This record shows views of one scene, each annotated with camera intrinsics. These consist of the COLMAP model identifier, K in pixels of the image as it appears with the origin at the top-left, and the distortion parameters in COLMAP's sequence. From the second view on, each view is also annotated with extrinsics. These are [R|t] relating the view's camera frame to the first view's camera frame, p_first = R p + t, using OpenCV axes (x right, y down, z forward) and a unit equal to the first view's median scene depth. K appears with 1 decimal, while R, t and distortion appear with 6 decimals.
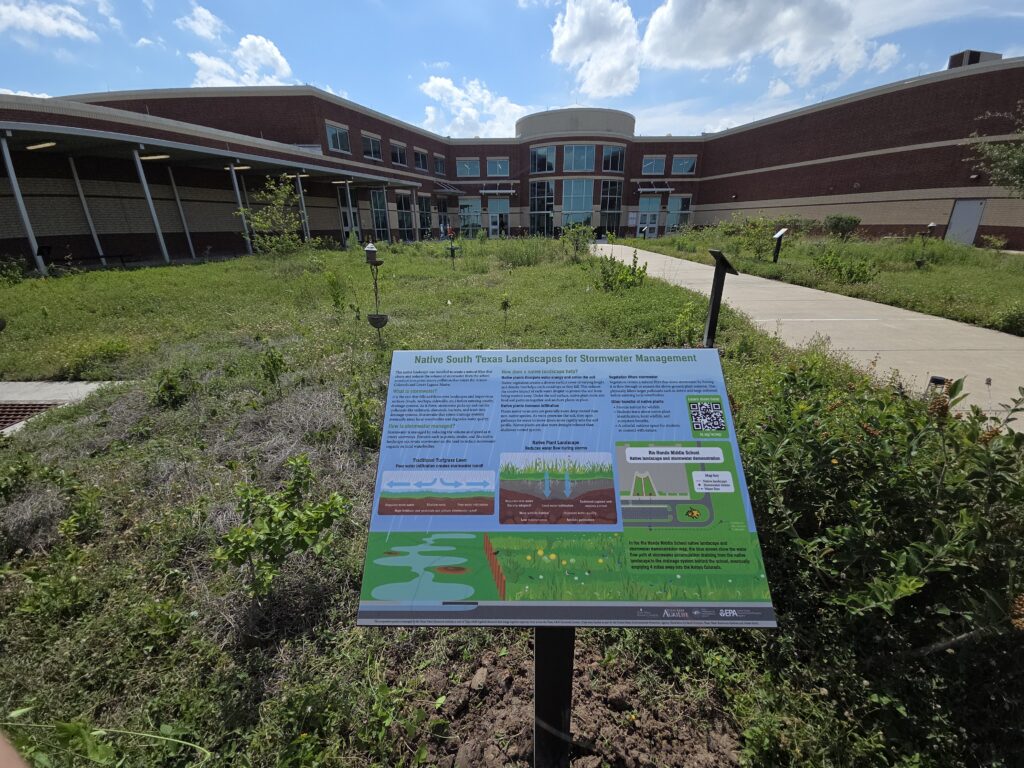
lens RADIAL K [[425.8, 0, 515.2], [0, 425.8, 382.5], [0, 0, 1]] dist [0.019506, -0.001413]
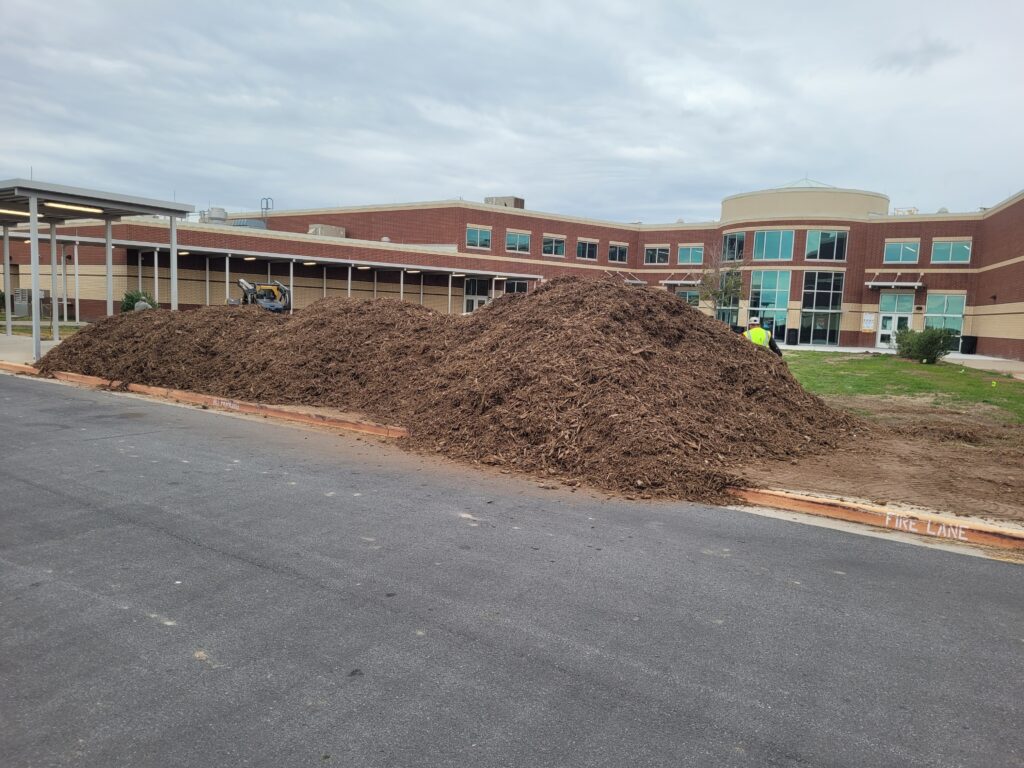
lens RADIAL K [[799.9, 0, 518.4], [0, 799.9, 399.7], [0, 0, 1]] dist [0.068838, -0.048395]
pose [[0.816046, 0.103309, -0.568679, 0.605186], [-0.247460, 0.951607, -0.182229, 0.122571], [0.522333, 0.289432, 0.802120, -0.326639]]
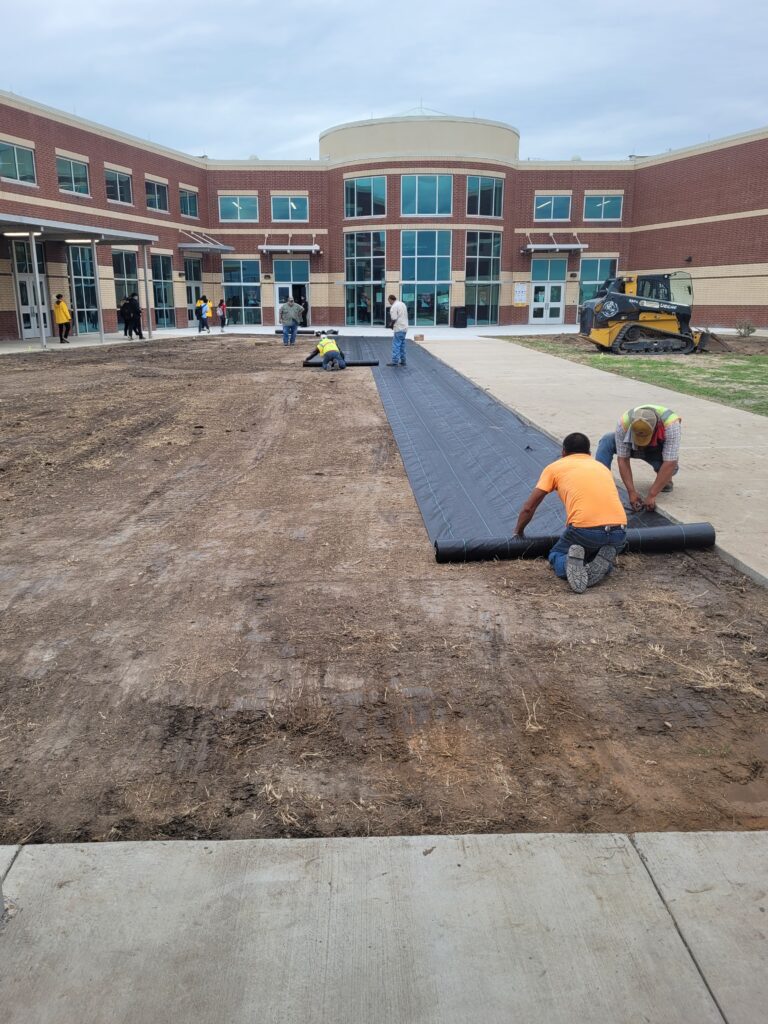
lens RADIAL K [[799.9, 0, 366.4], [0, 799.9, 496.7], [0, 0, 1]] dist [0.068838, -0.048395]
pose [[0.999018, -0.007349, 0.043685, 0.013505], [0.012304, 0.993374, -0.114265, 0.018399], [-0.042555, 0.114691, 0.992489, -0.057285]]
